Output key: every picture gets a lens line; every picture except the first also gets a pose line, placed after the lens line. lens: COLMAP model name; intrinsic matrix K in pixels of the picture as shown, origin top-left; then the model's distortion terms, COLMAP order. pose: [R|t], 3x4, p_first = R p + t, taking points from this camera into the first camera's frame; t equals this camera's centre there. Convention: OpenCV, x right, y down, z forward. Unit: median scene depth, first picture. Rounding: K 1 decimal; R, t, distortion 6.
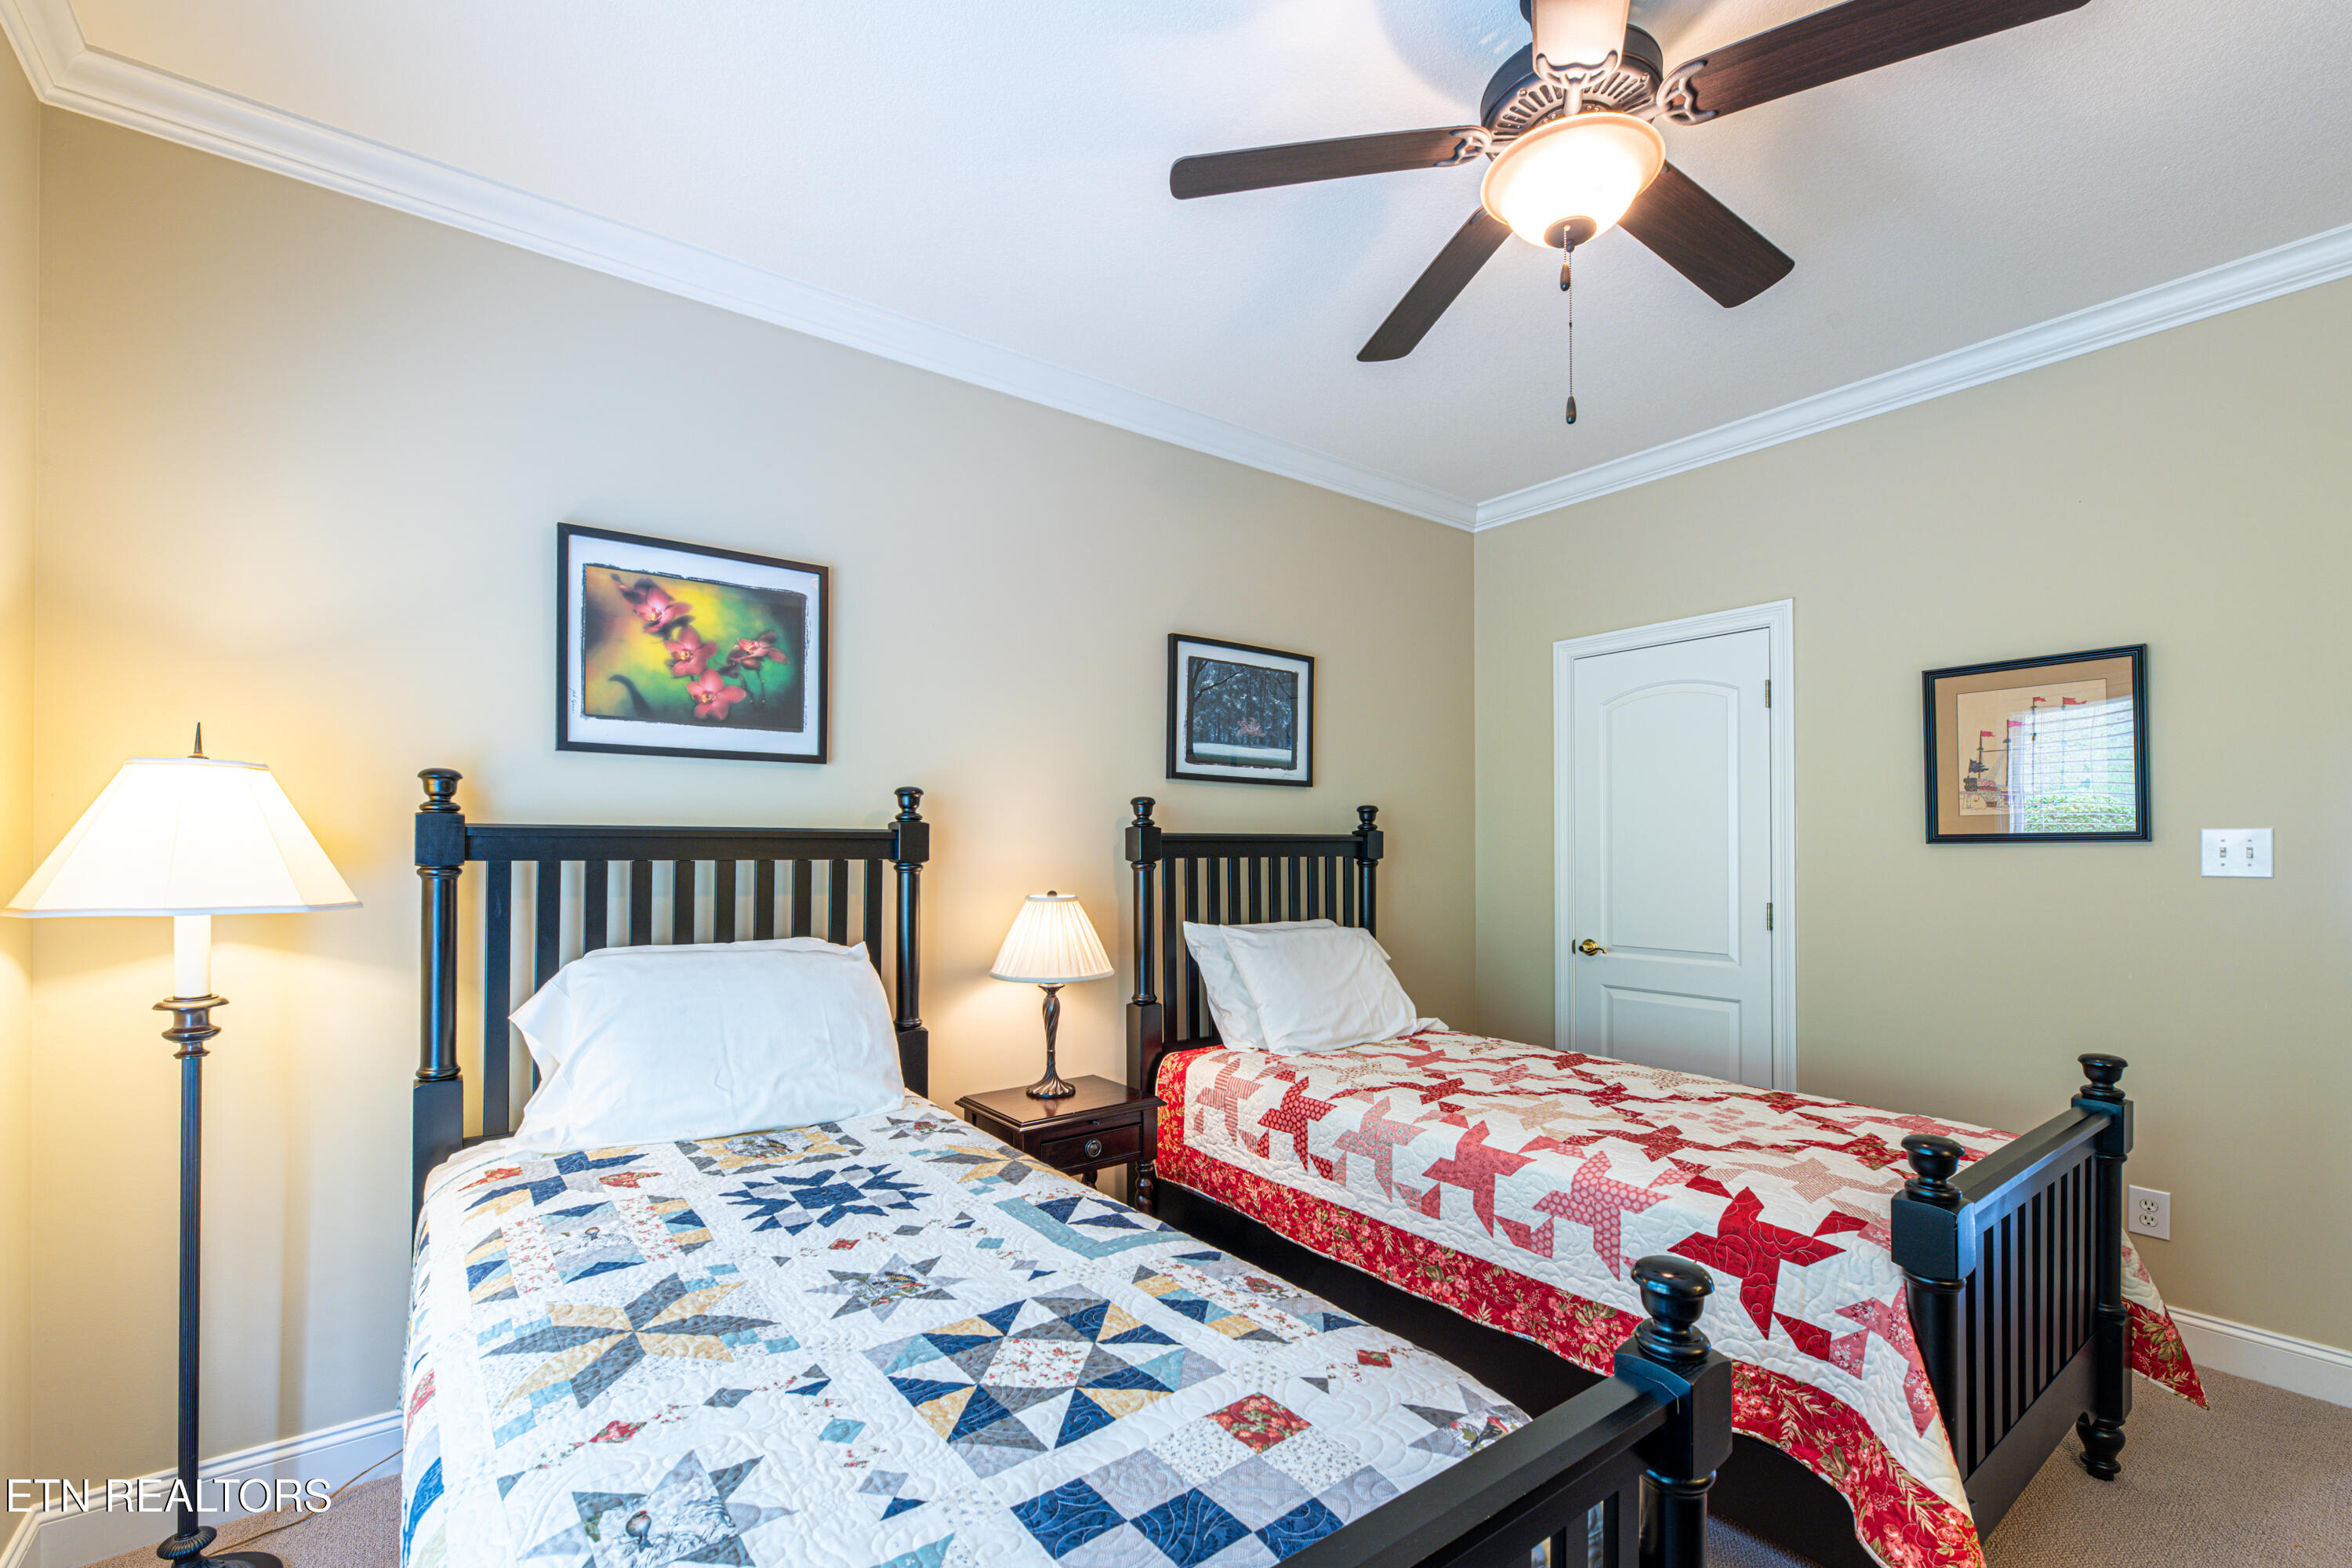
lens RADIAL K [[1014.8, 0, 1173.6], [0, 1014.8, 837.3], [0, 0, 1]] dist [0.004104, 0.000120]
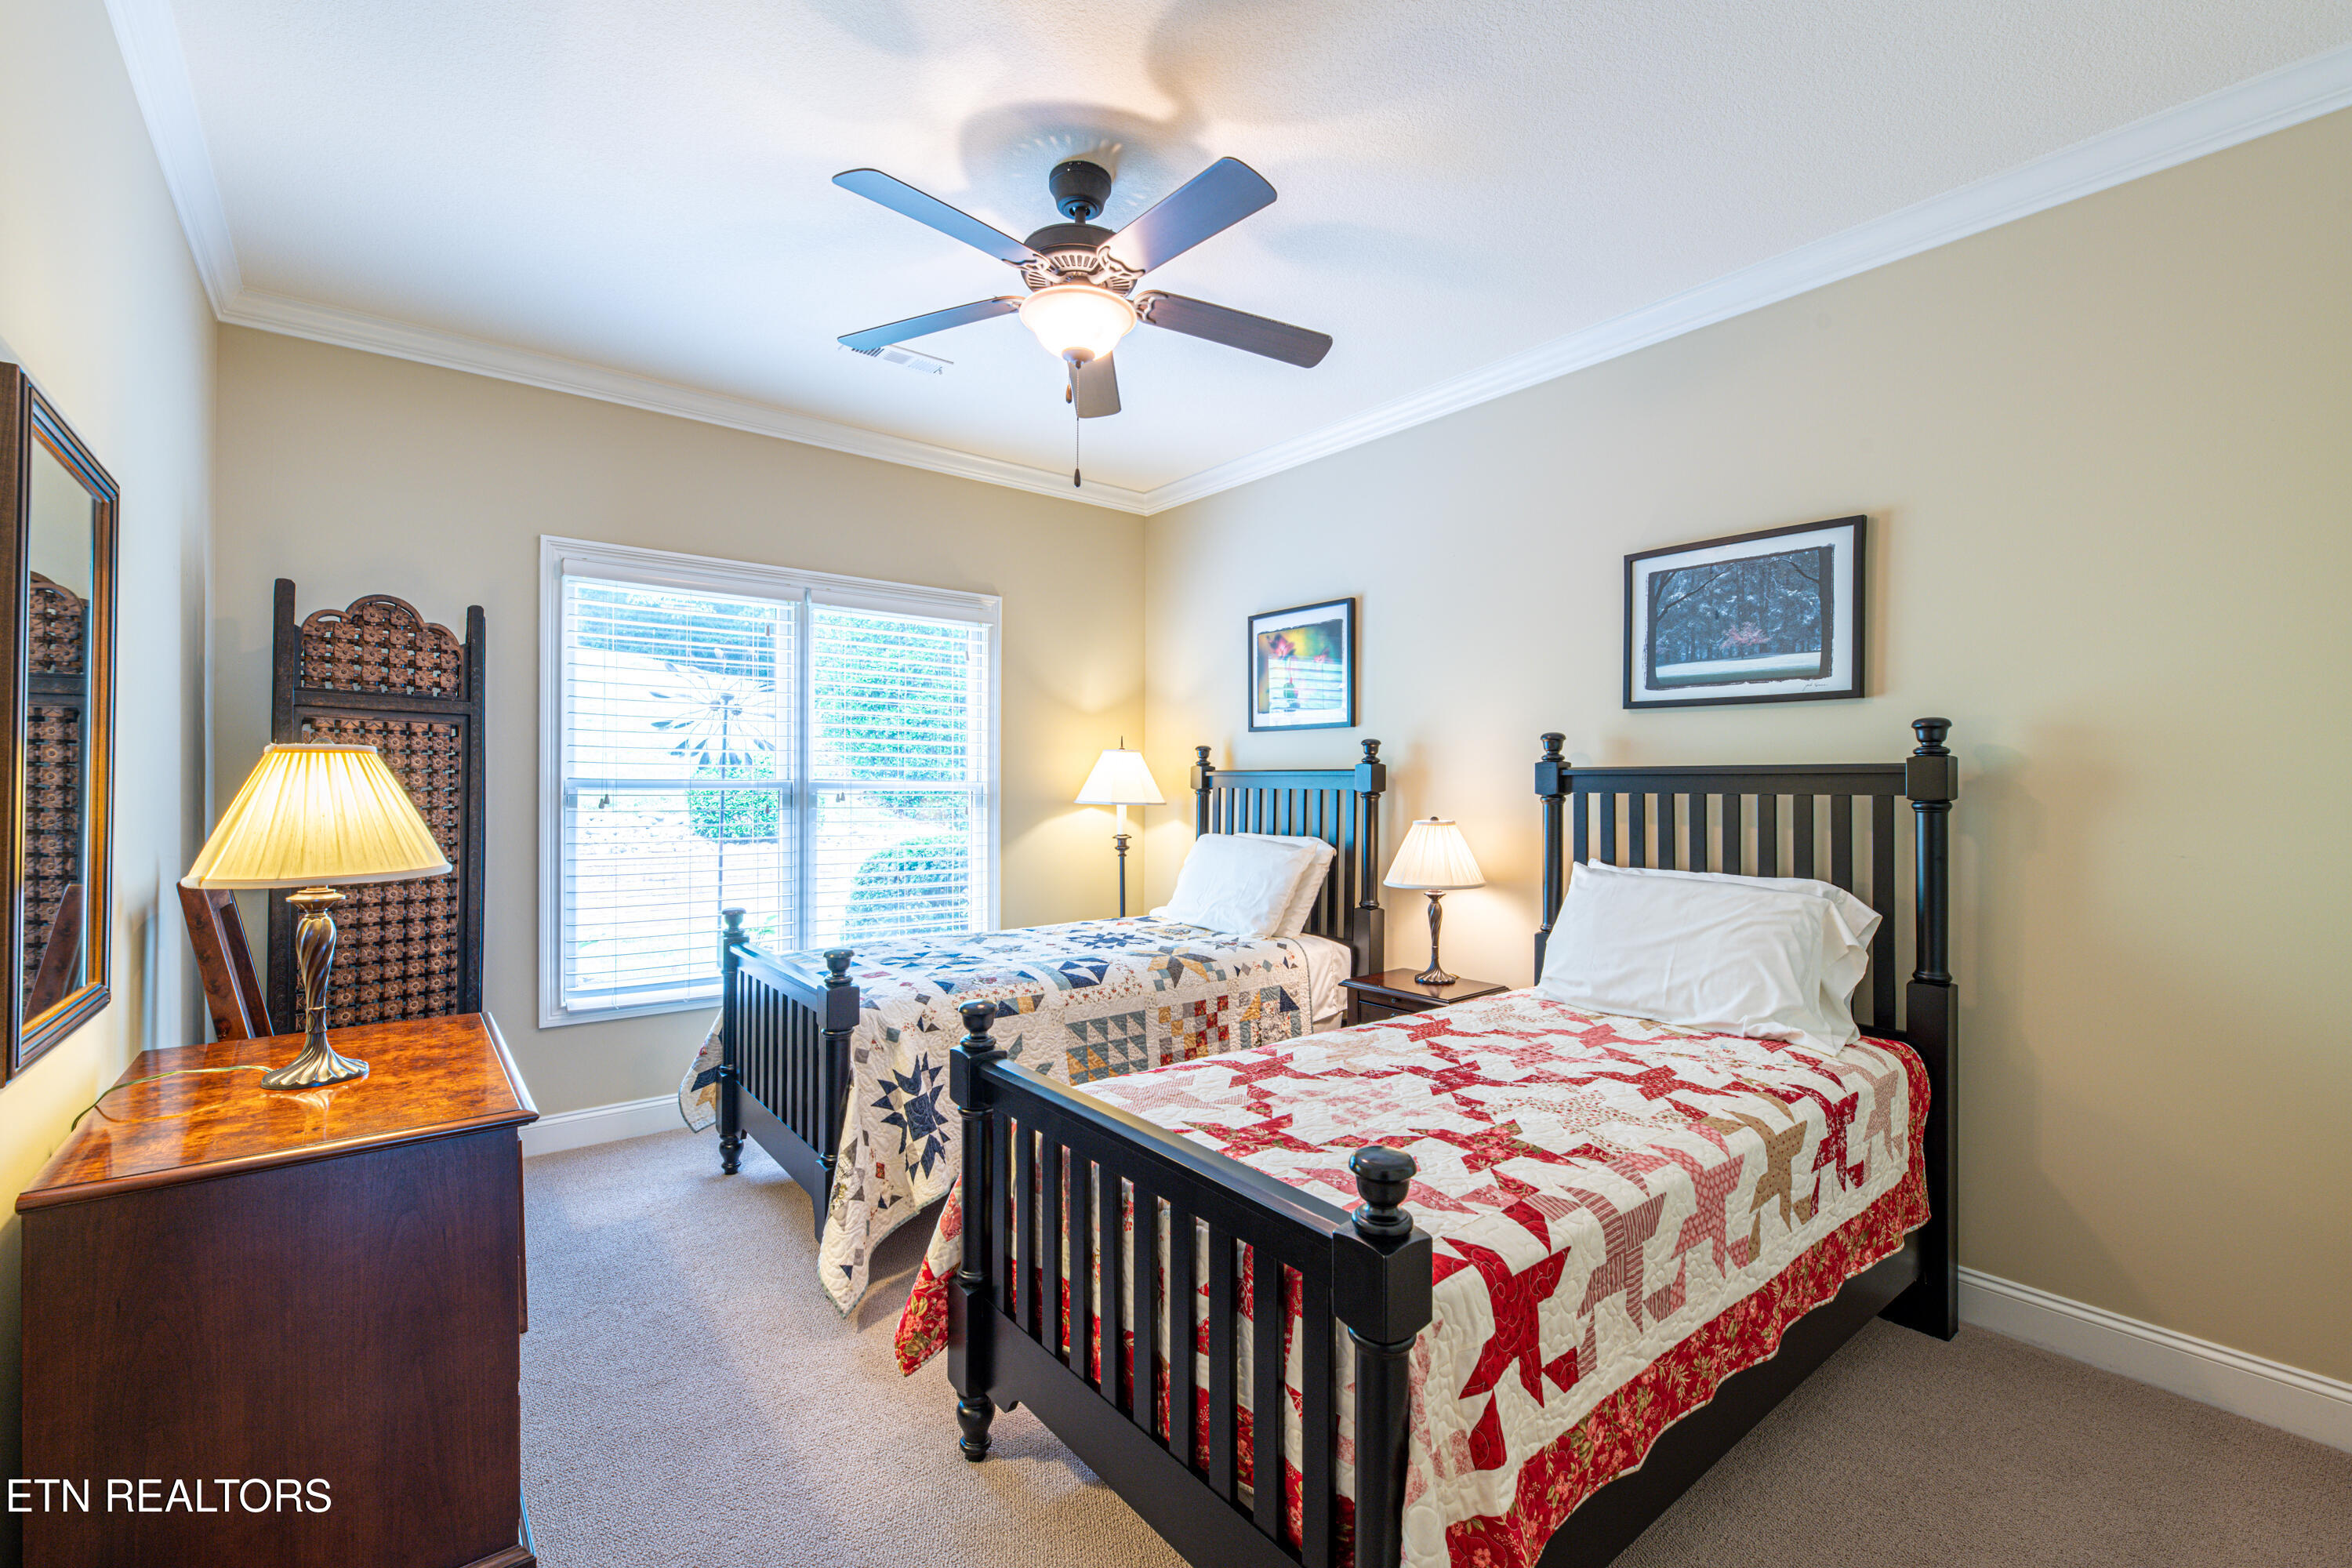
lens RADIAL K [[1014.8, 0, 1179.4], [0, 1014.8, 776.9], [0, 0, 1]] dist [0.004104, 0.000120]
pose [[0.027651, -0.004623, -0.999607, 0.923665], [0.008076, 0.999958, -0.004401, 0.006155], [0.999585, -0.007951, 0.027687, 0.550494]]
